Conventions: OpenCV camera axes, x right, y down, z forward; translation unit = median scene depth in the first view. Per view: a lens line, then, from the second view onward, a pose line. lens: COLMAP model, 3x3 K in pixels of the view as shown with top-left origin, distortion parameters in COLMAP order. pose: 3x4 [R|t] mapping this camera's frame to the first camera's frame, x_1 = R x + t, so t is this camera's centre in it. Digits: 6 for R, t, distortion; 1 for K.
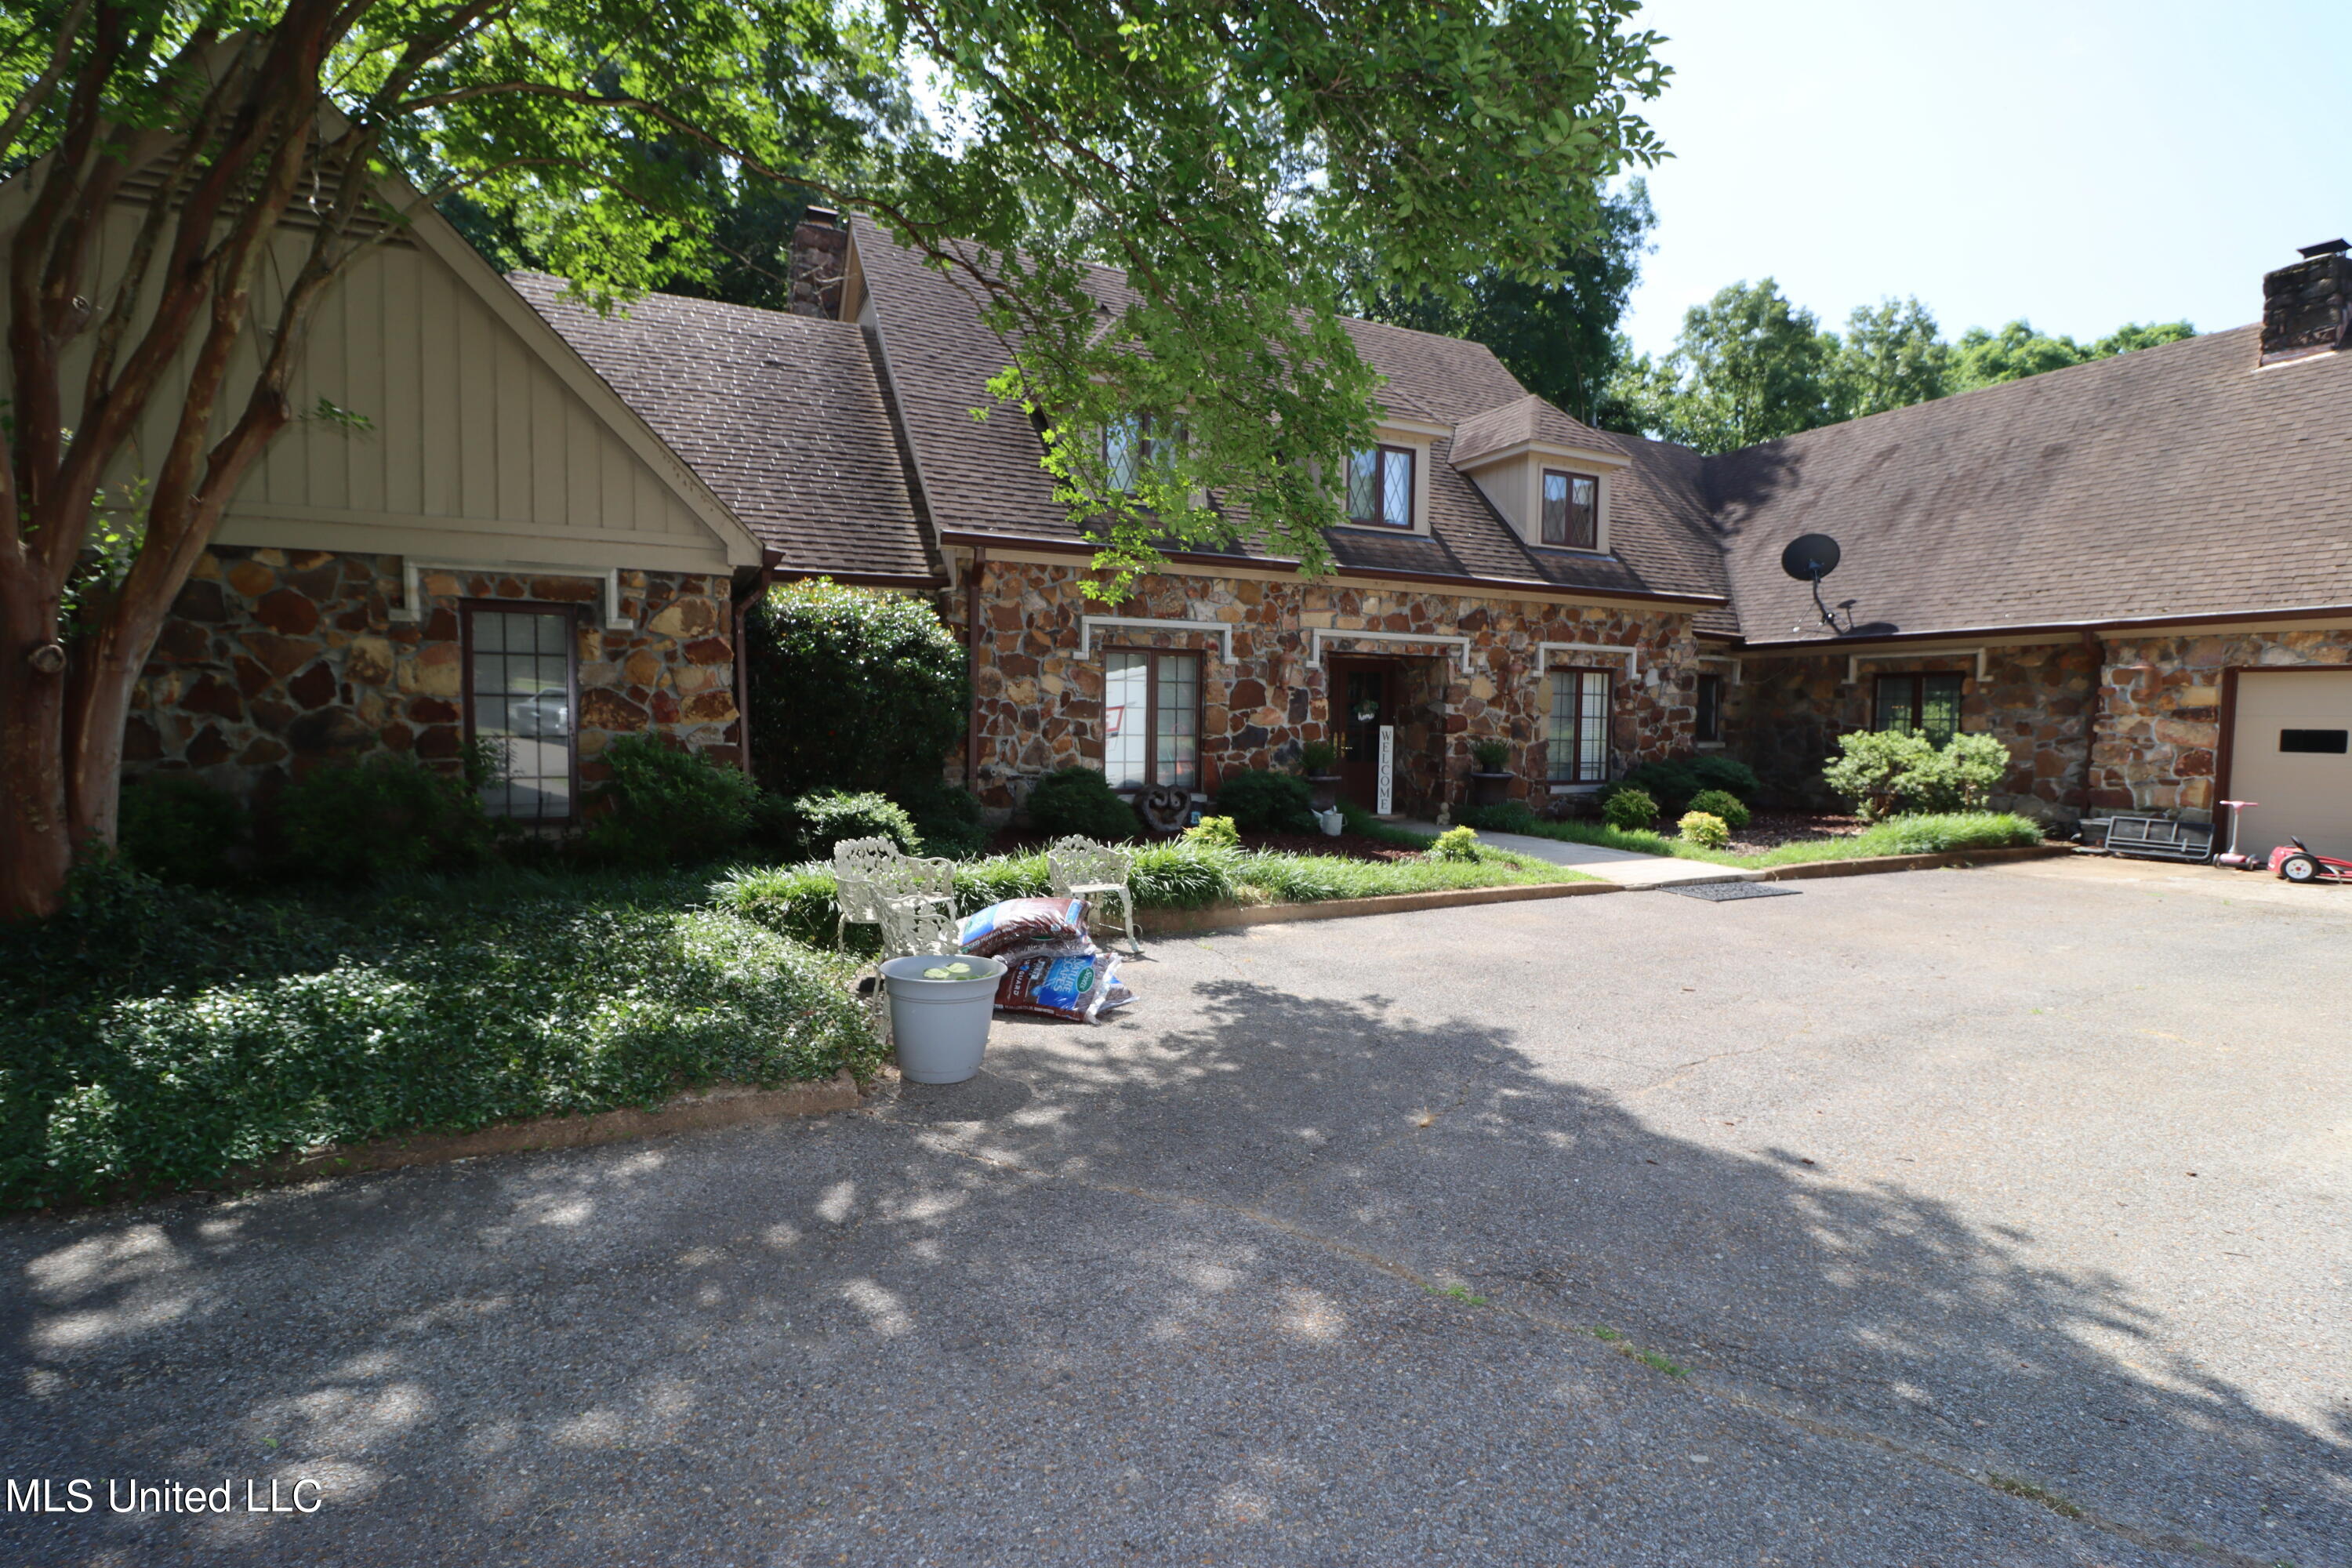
lens RADIAL K [[1080.2, 0, 1176.0], [0, 1080.2, 784.0], [0, 0, 1]] dist [0.000502, -0.015343]
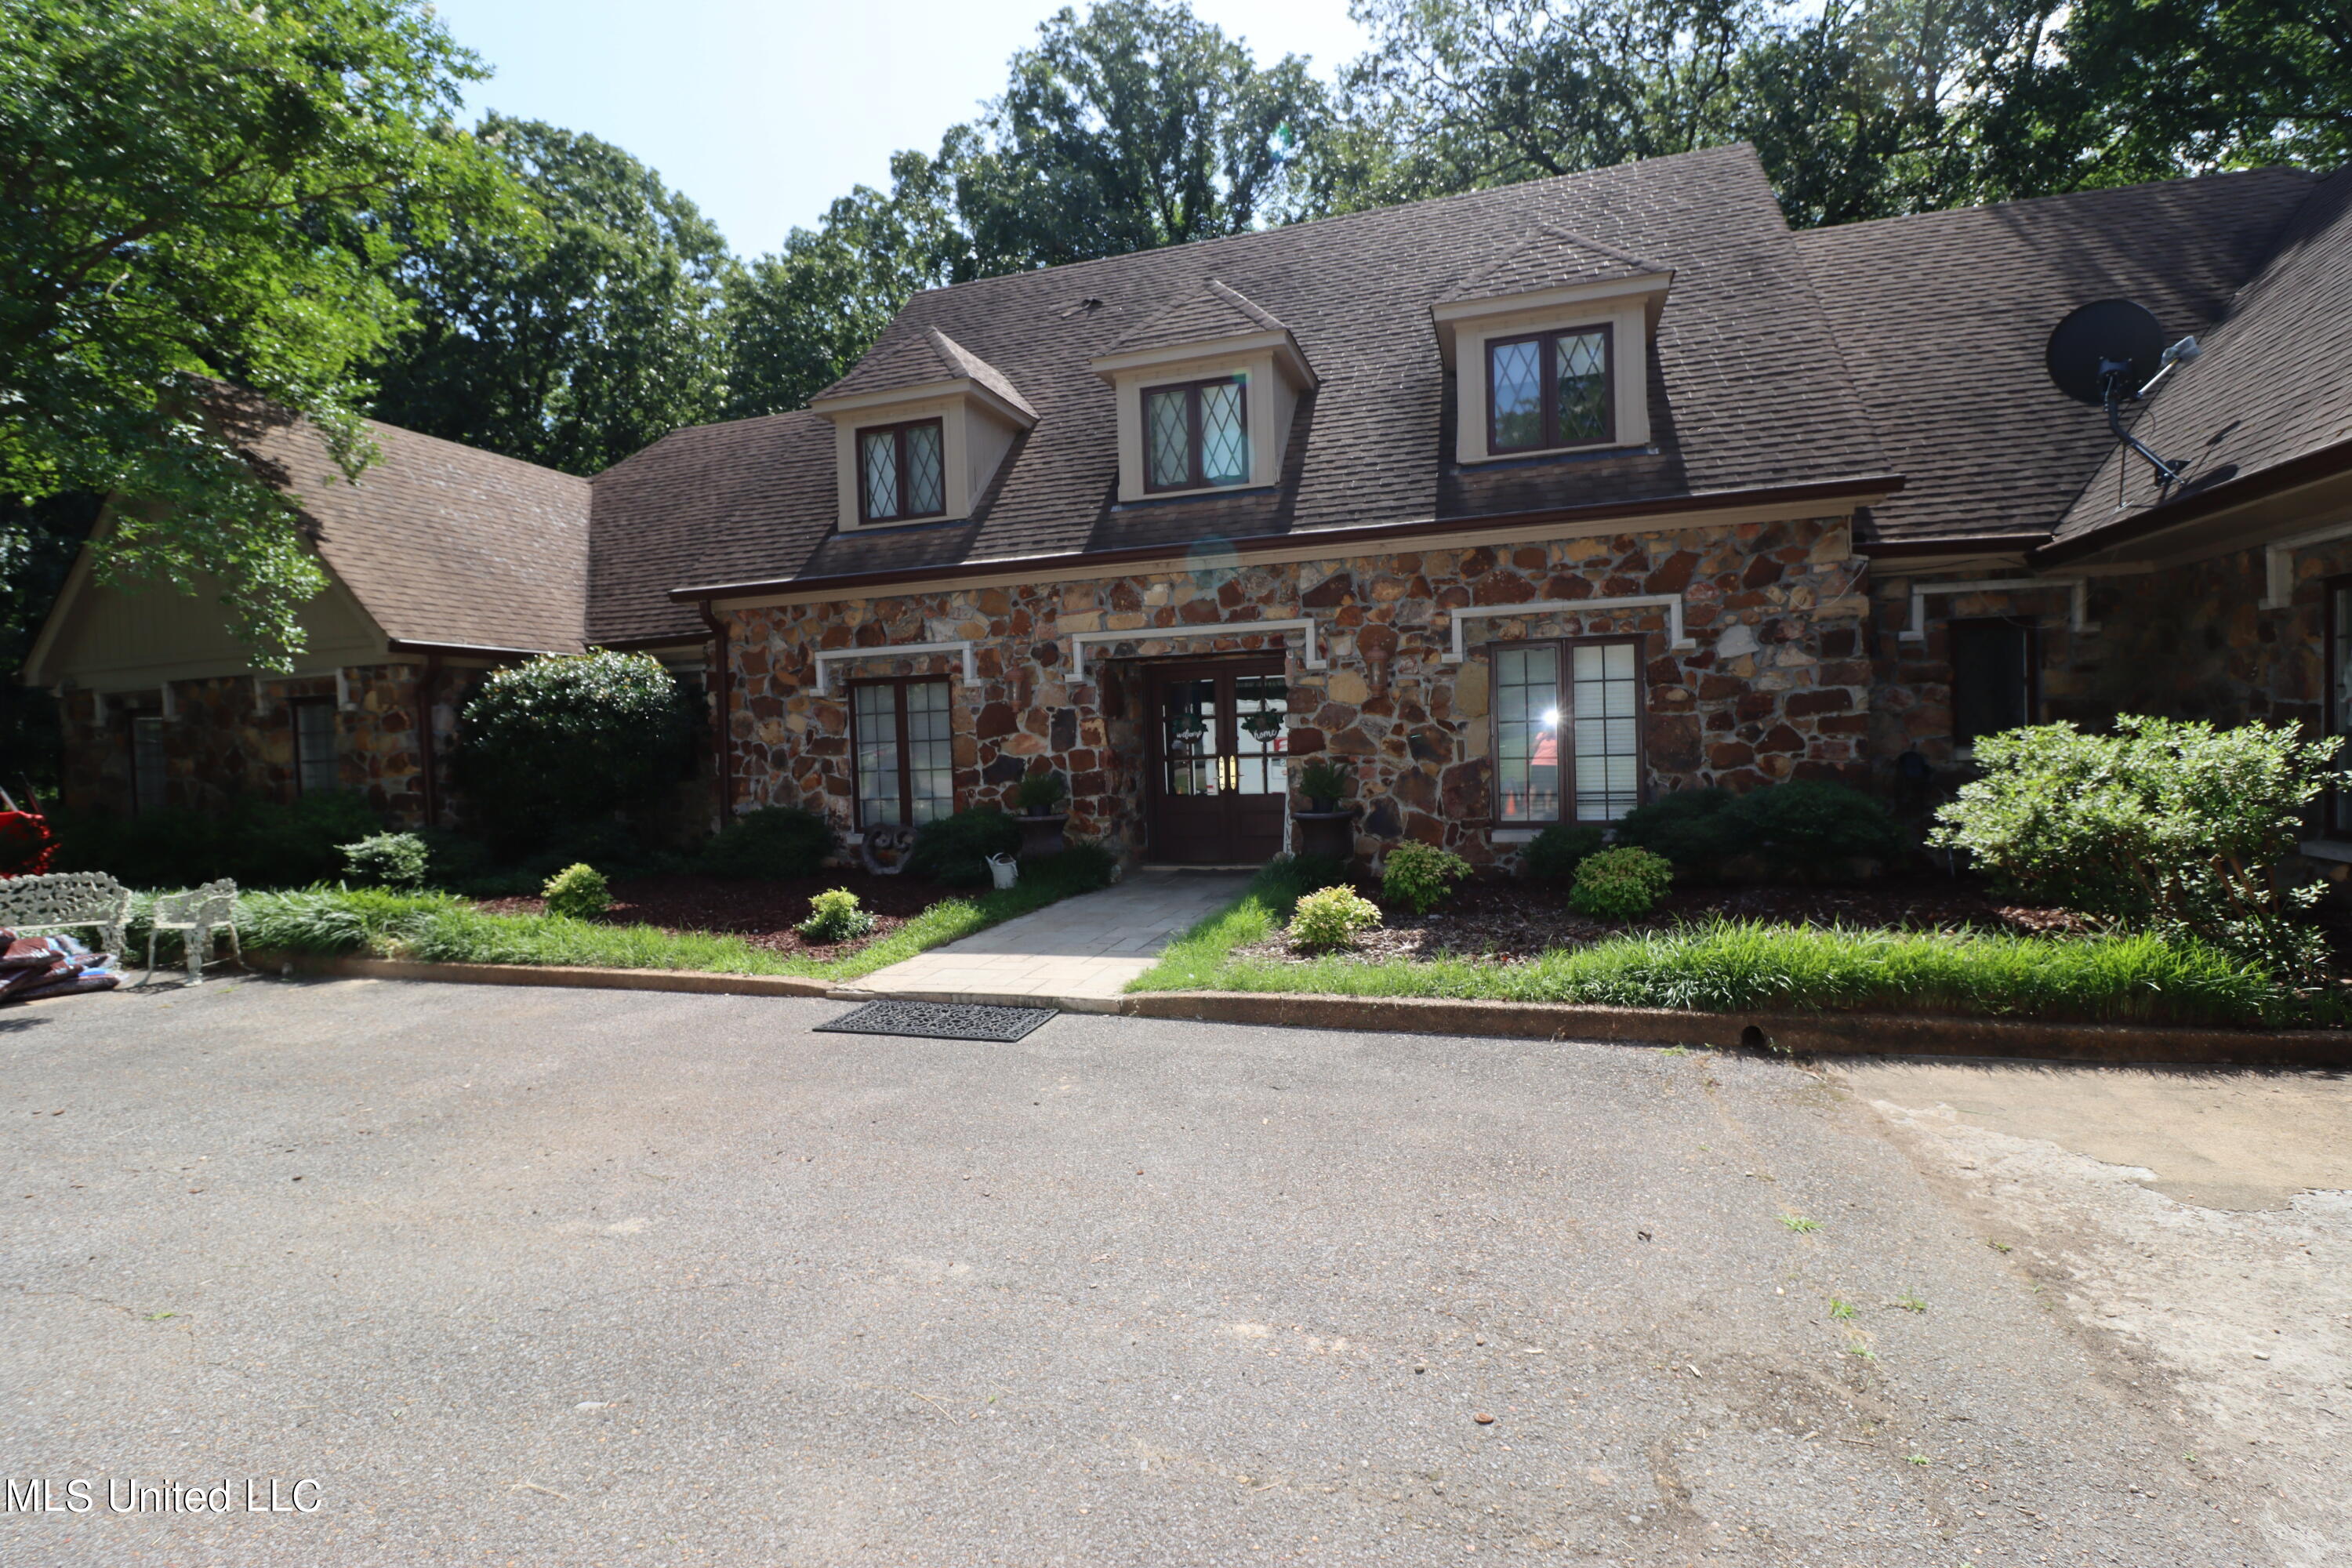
lens RADIAL K [[1080.2, 0, 1176.0], [0, 1080.2, 784.0], [0, 0, 1]] dist [0.000502, -0.015343]
pose [[0.721730, -0.011800, -0.692074, 0.736467], [-0.000131, 0.999852, -0.017184, -0.016355], [0.692175, 0.012493, 0.721622, 0.458751]]
